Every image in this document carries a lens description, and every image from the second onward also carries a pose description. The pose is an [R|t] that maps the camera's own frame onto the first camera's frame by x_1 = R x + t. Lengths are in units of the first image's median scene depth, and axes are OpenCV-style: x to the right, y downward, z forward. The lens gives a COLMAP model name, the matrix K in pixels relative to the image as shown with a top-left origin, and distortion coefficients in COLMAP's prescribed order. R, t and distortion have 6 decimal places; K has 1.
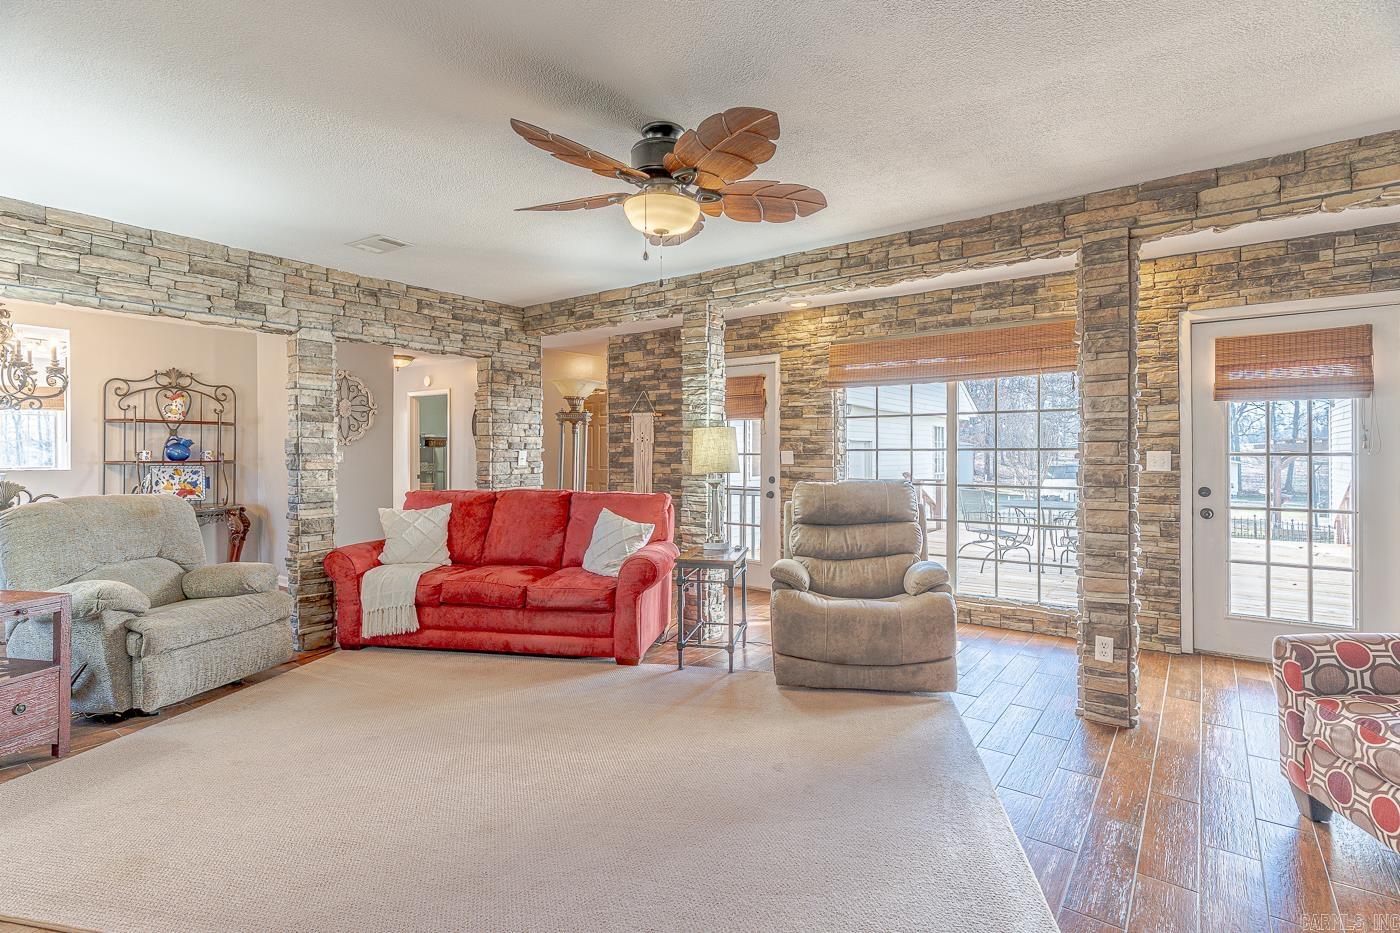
lens RADIAL K [[676.8, 0, 694.5], [0, 676.8, 453.2], [0, 0, 1]] dist [-0.005834, 0.005398]
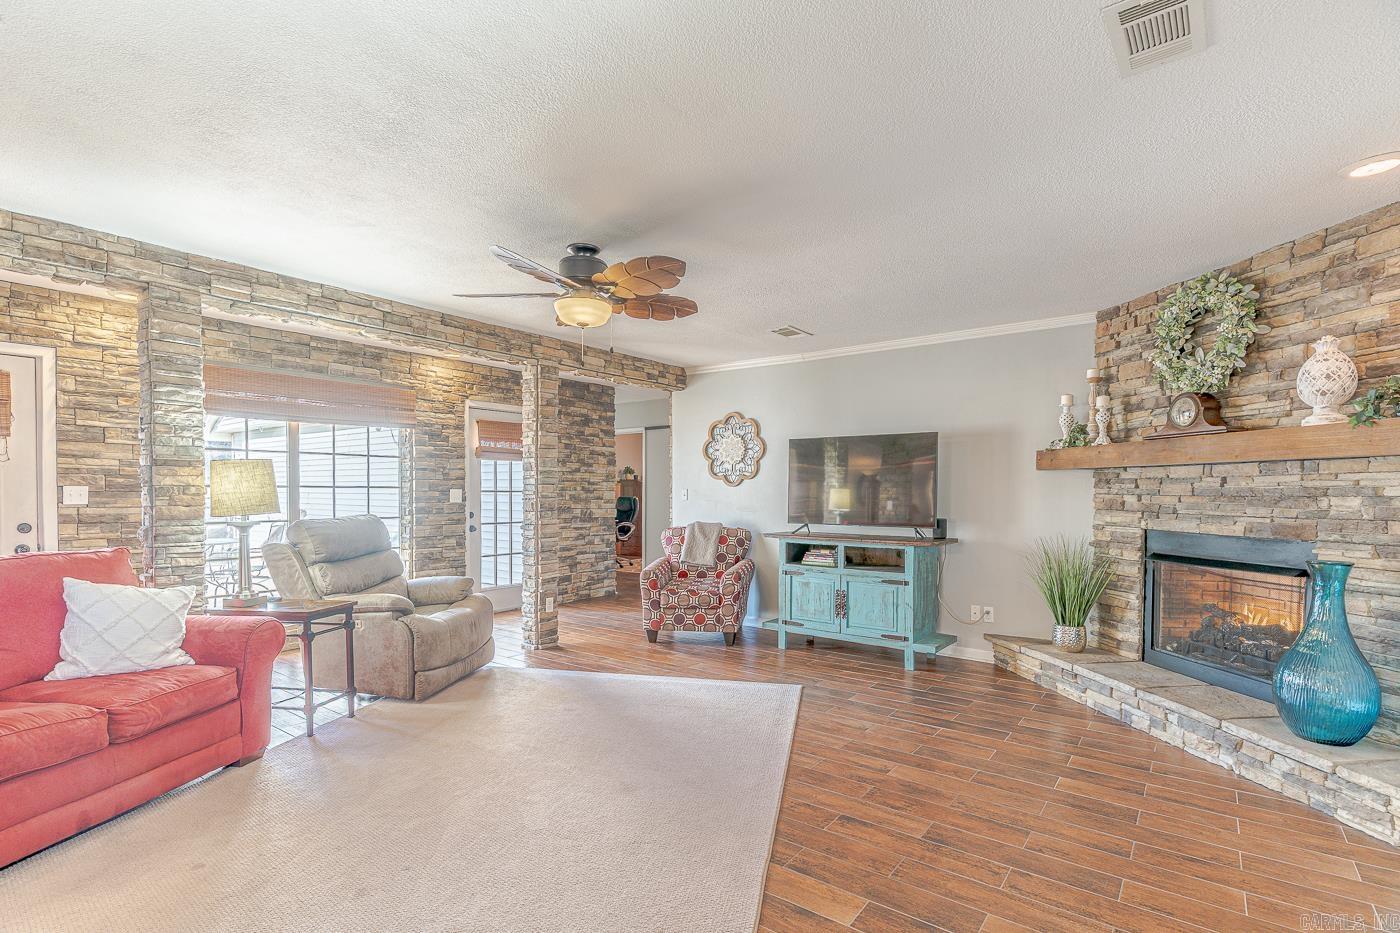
lens RADIAL K [[676.8, 0, 704.3], [0, 676.8, 508.4], [0, 0, 1]] dist [-0.005834, 0.005398]
pose [[-0.004371, -0.025604, 0.999663, -0.695939], [-0.004402, 0.999663, 0.025585, -0.001230], [-0.999981, -0.004289, -0.004482, 0.384464]]
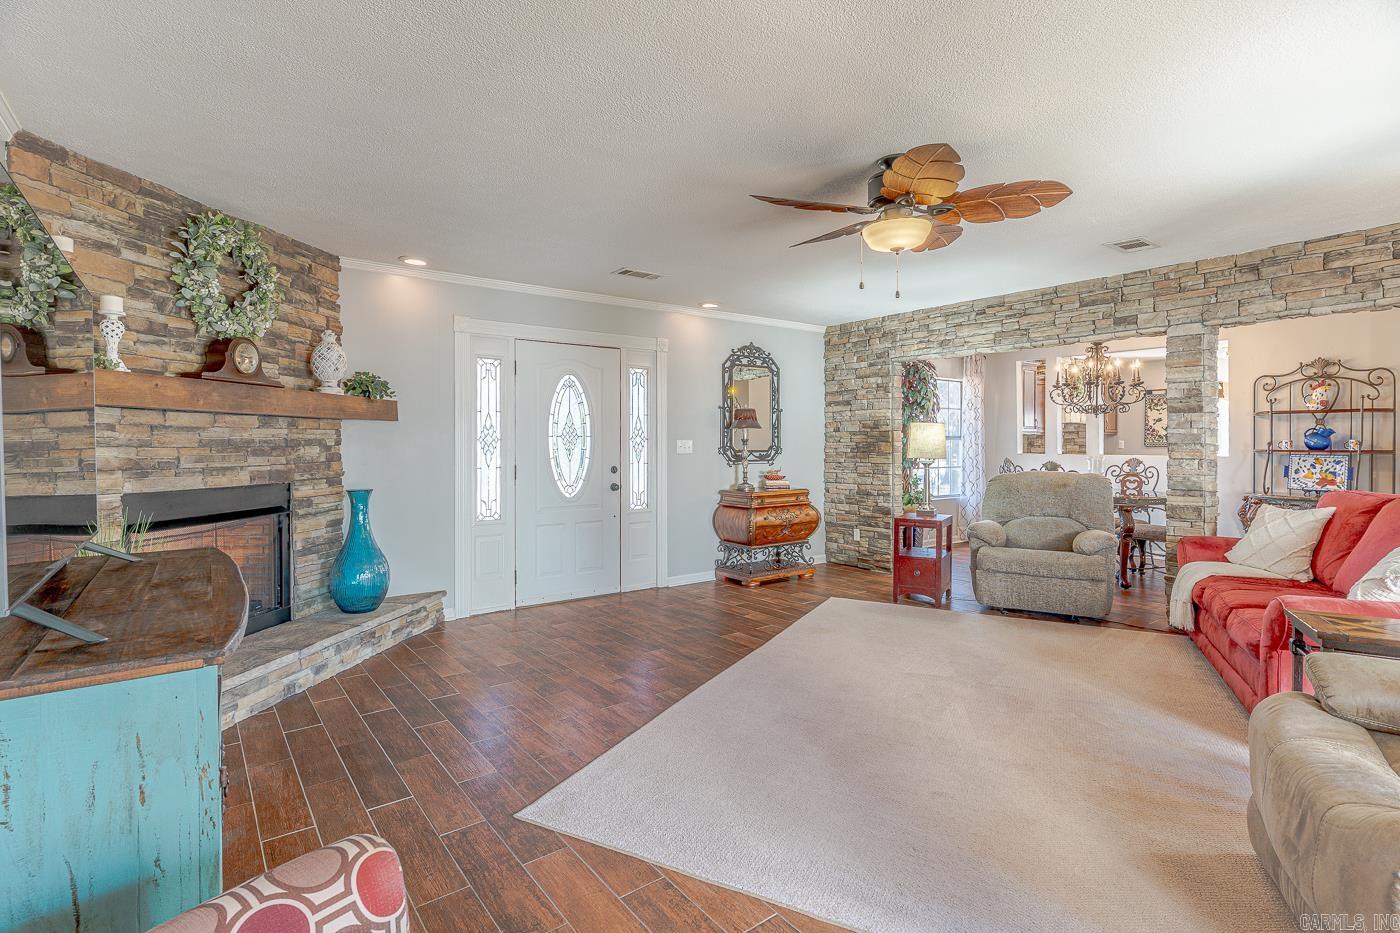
lens RADIAL K [[676.8, 0, 710.4], [0, 676.8, 450.0], [0, 0, 1]] dist [-0.005834, 0.005398]
pose [[-0.256596, 0.009878, -0.966468, 0.564915], [0.002390, 0.999951, 0.009586, -0.000834], [0.966516, 0.000150, -0.256607, 0.495312]]
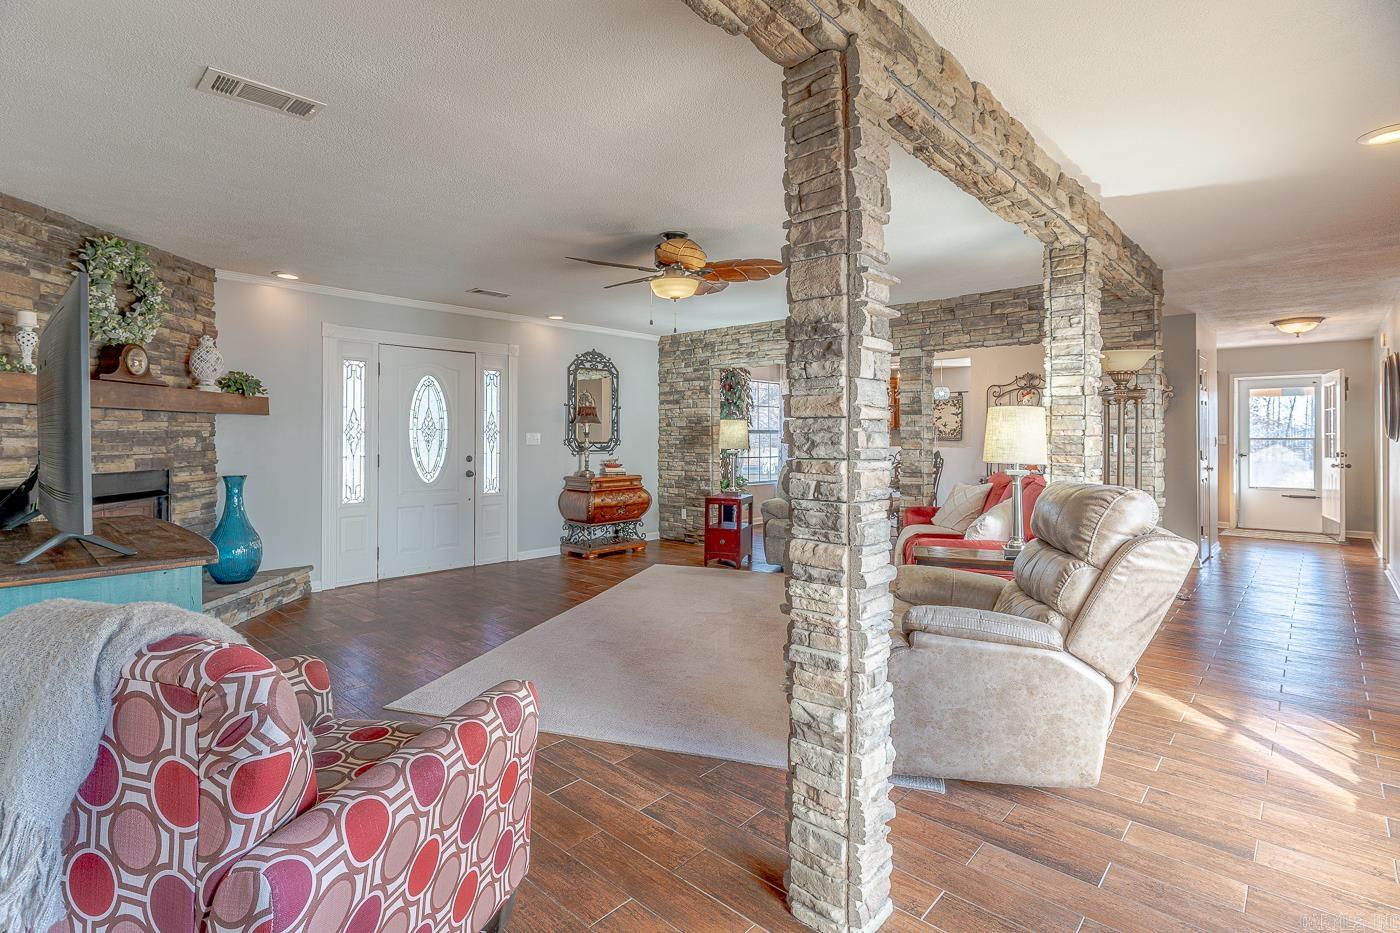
lens RADIAL K [[676.8, 0, 690.8], [0, 676.8, 436.7], [0, 0, 1]] dist [-0.005834, 0.005398]
pose [[-0.096264, 0.001660, -0.995354, 0.754168], [-0.001963, 0.999996, 0.001858, -0.002453], [0.995354, 0.002133, -0.096261, 0.592612]]
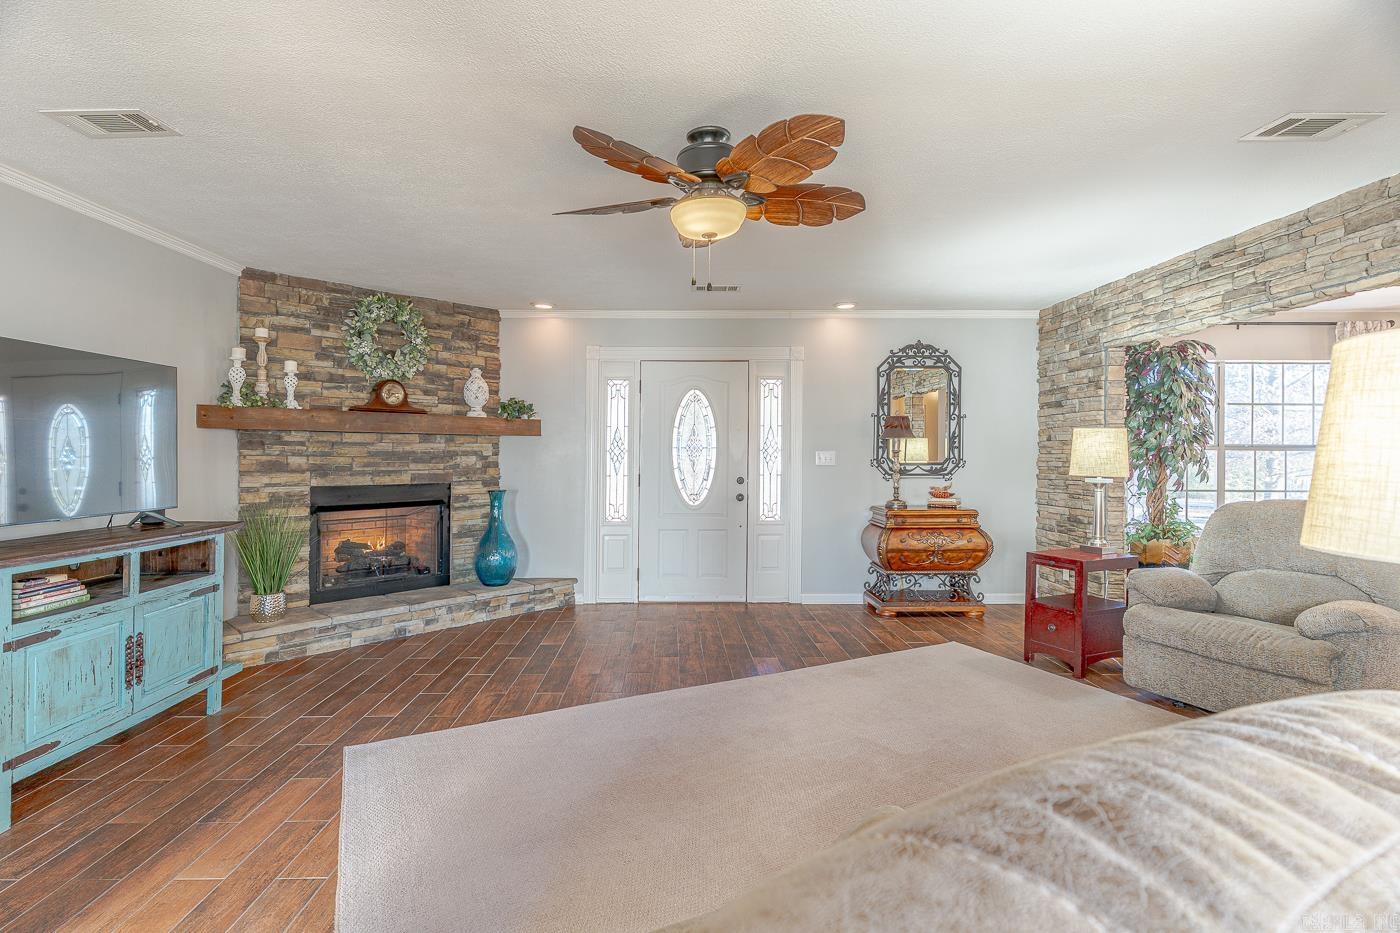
lens RADIAL K [[676.8, 0, 687.7], [0, 676.8, 448.4], [0, 0, 1]] dist [-0.005834, 0.005398]
pose [[-0.783139, -0.005866, -0.621819, 0.297185], [-0.000883, 0.999965, -0.008322, -0.002284], [0.621846, -0.005968, -0.783116, 0.889244]]
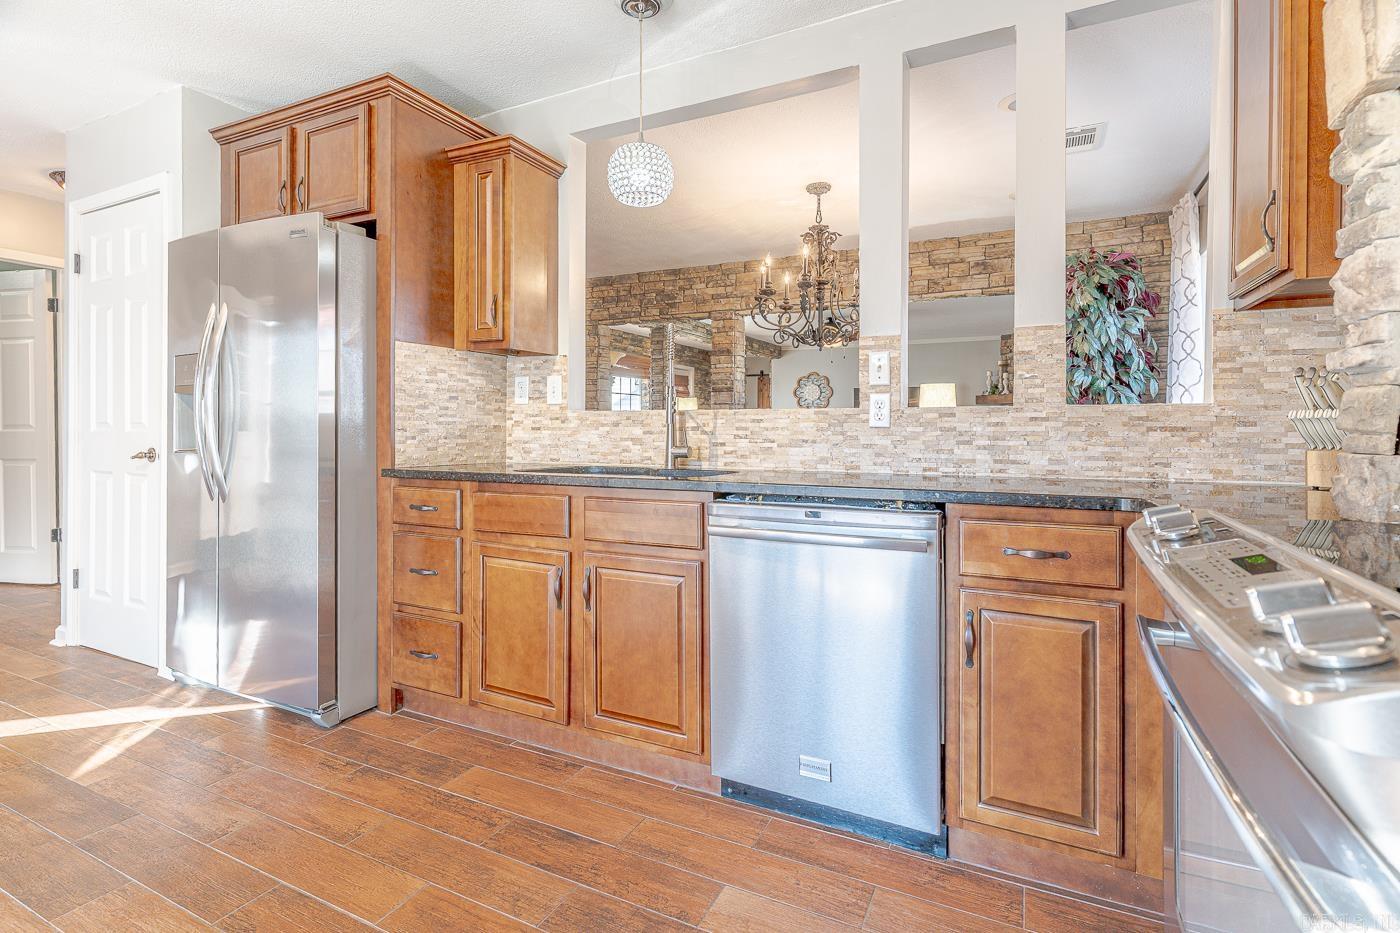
lens RADIAL K [[676.8, 0, 695.5], [0, 676.8, 429.0], [0, 0, 1]] dist [-0.005834, 0.005398]
pose [[-0.197114, -0.003591, 0.980374, -1.644553], [-0.003322, 0.999990, 0.002995, 0.041798], [-0.980375, -0.002666, -0.197124, 1.186763]]
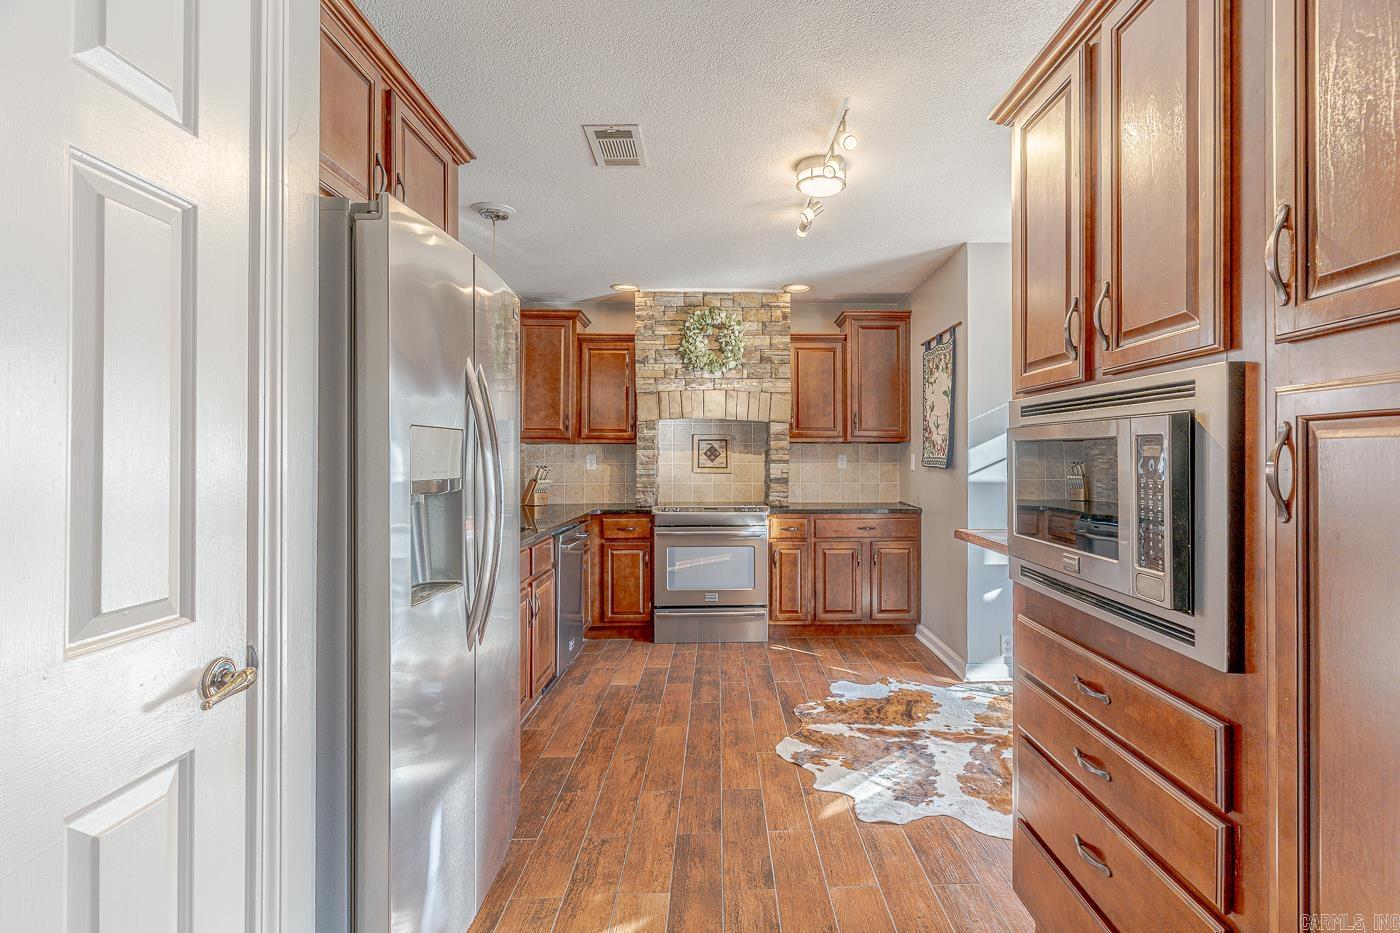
lens RADIAL K [[676.8, 0, 705.2], [0, 676.8, 456.0], [0, 0, 1]] dist [-0.005834, 0.005398]
pose [[-0.802672, -0.001556, -0.596419, -0.979391], [0.001051, 0.999991, -0.004023, 0.000237], [0.596420, -0.003856, -0.802663, 1.778679]]
